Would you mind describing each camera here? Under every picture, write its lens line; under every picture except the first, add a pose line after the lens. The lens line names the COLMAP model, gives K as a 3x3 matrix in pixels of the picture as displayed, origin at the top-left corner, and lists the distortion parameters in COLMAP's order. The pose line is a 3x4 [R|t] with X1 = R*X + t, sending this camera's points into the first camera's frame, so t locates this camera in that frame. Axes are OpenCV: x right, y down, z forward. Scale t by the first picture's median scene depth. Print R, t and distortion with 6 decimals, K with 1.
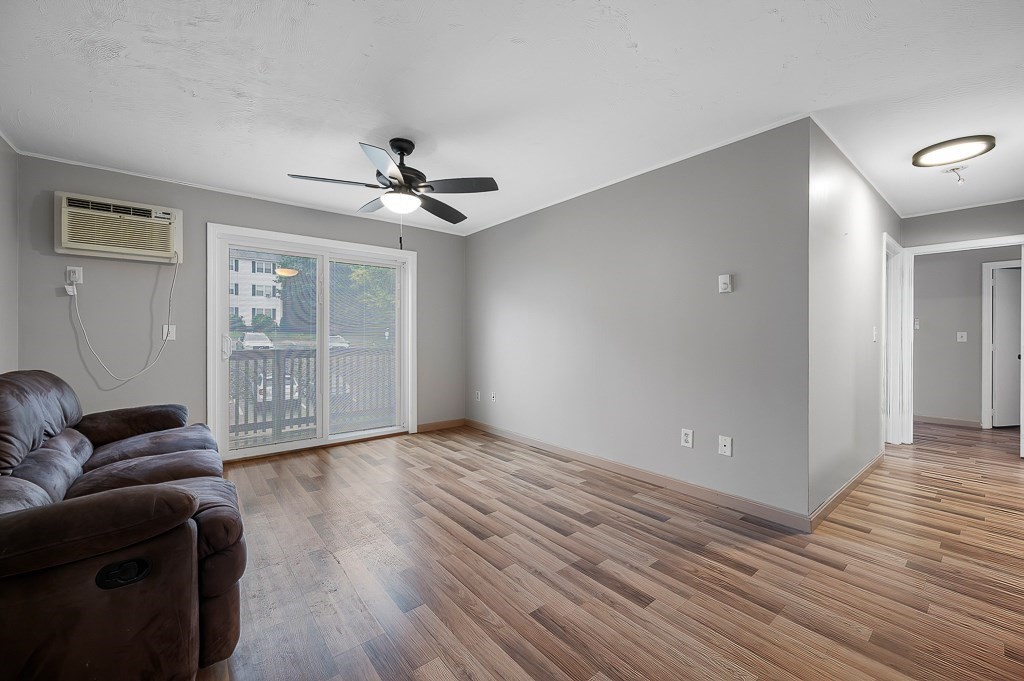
lens RADIAL K [[413.9, 0, 513.7], [0, 413.9, 337.8], [0, 0, 1]] dist [0.014513, -0.000526]
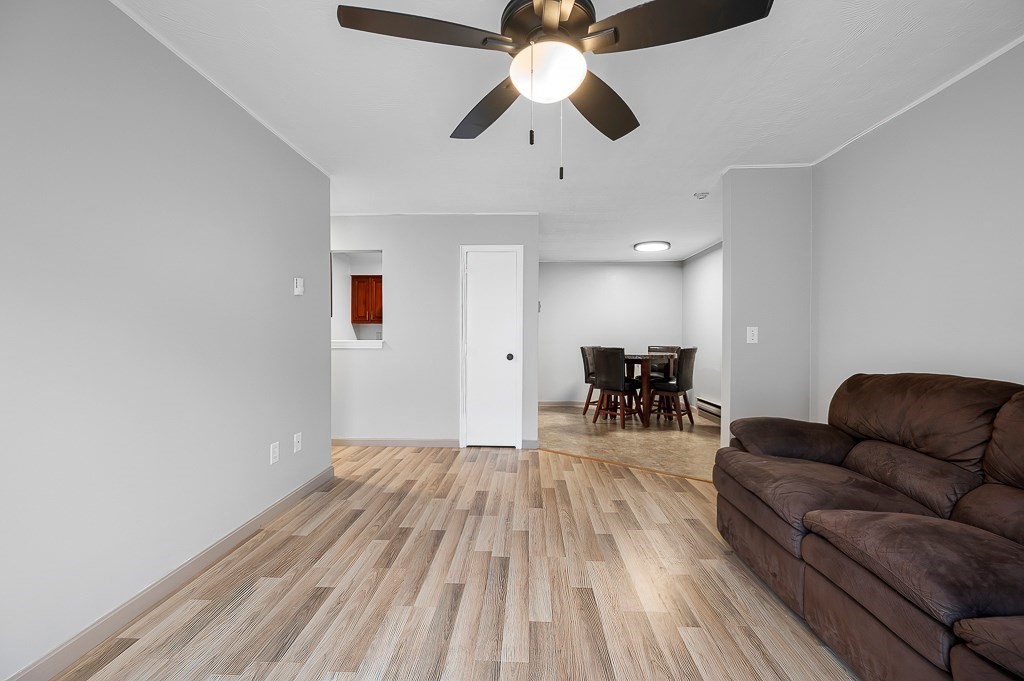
lens RADIAL K [[413.9, 0, 513.0], [0, 413.9, 338.6], [0, 0, 1]] dist [0.014513, -0.000526]
pose [[-0.757249, -0.003695, 0.653116, -0.667923], [-0.001466, 0.999991, 0.003958, -0.008286], [-0.653125, 0.002040, -0.757247, 1.643979]]
